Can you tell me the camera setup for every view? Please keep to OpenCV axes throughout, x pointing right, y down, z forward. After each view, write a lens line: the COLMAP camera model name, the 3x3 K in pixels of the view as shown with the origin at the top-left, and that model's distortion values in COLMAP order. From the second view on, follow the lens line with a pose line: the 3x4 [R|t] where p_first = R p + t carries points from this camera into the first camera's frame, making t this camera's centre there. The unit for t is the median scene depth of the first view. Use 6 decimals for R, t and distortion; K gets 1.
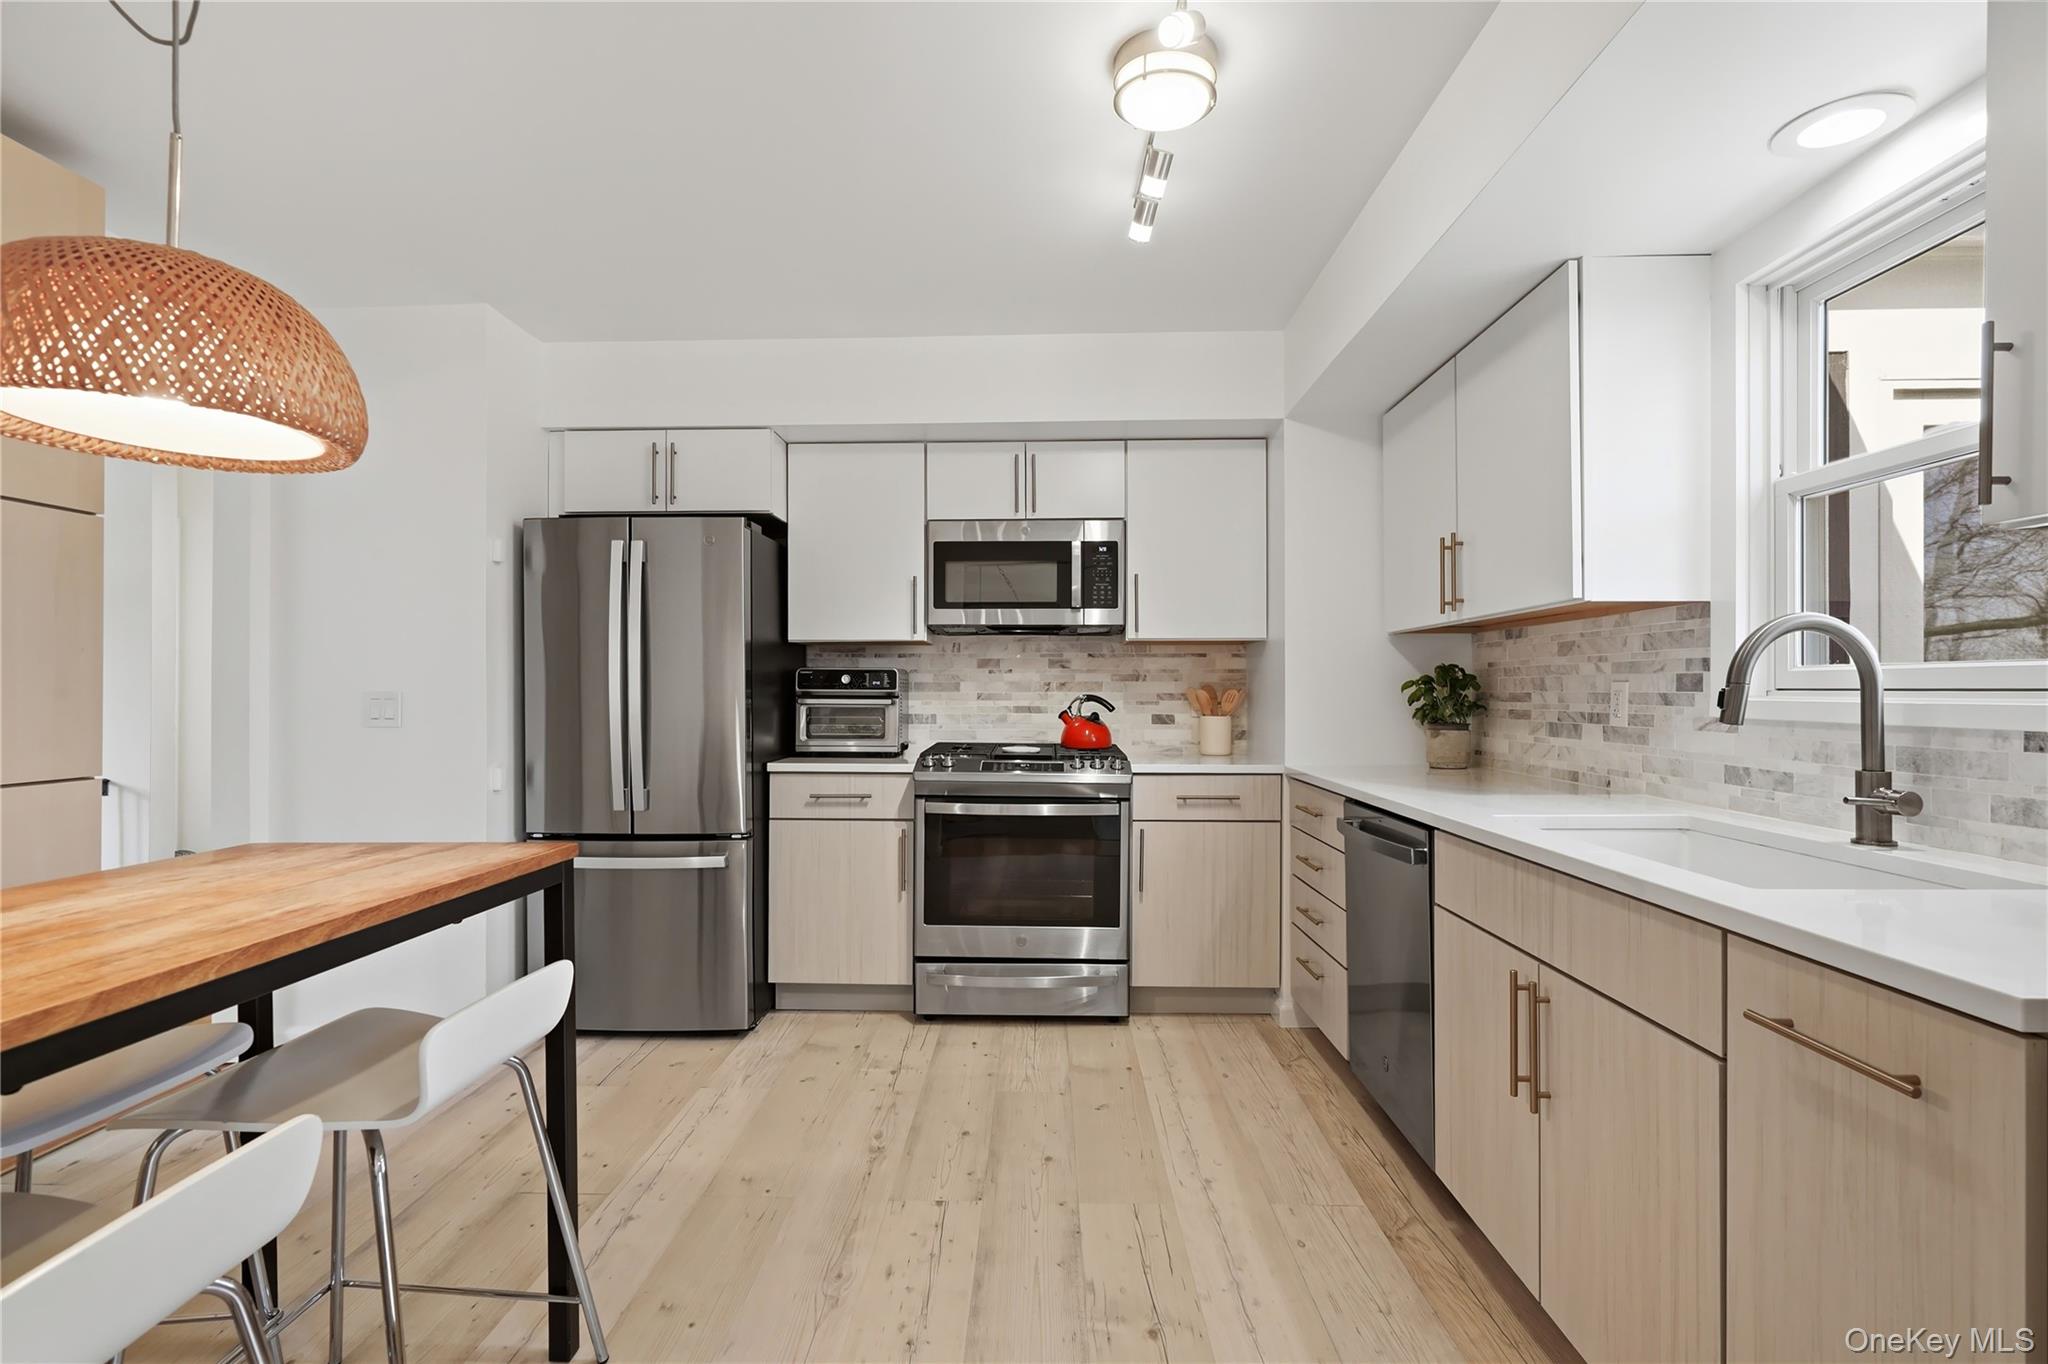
lens RADIAL K [[944.4, 0, 1002.7], [0, 944.4, 683.3], [0, 0, 1]] dist [-0.008923, 0.002325]
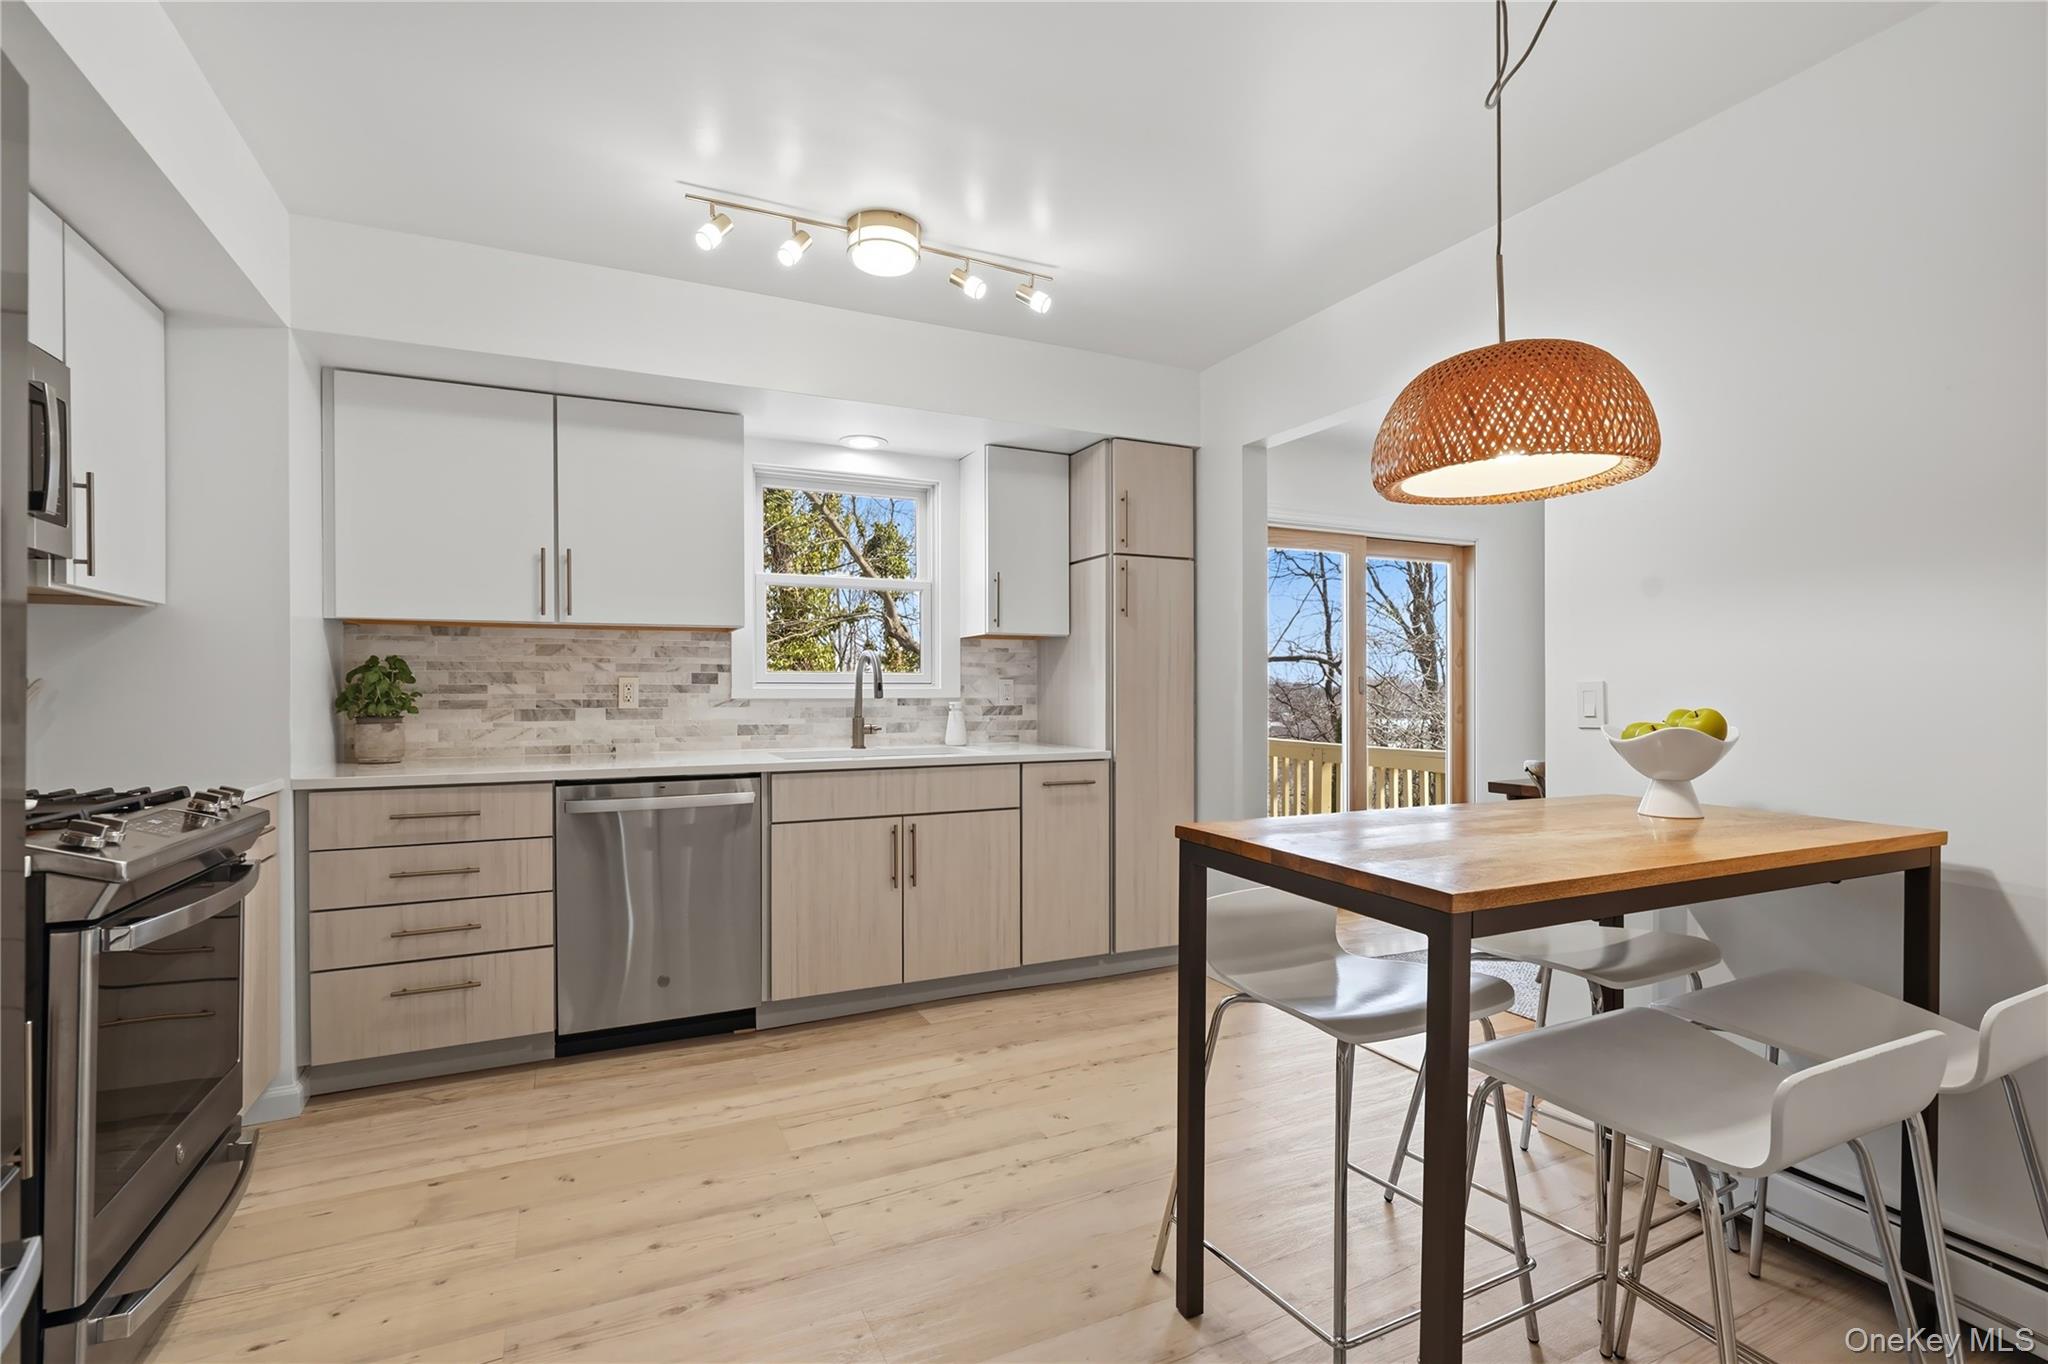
lens RADIAL K [[944.4, 0, 1007.2], [0, 944.4, 689.0], [0, 0, 1]] dist [-0.008923, 0.002325]
pose [[-0.447827, 0.003103, 0.894115, -0.911694], [-0.005619, 0.999964, -0.006285, 0.022748], [-0.894102, -0.007839, -0.447794, 1.151606]]
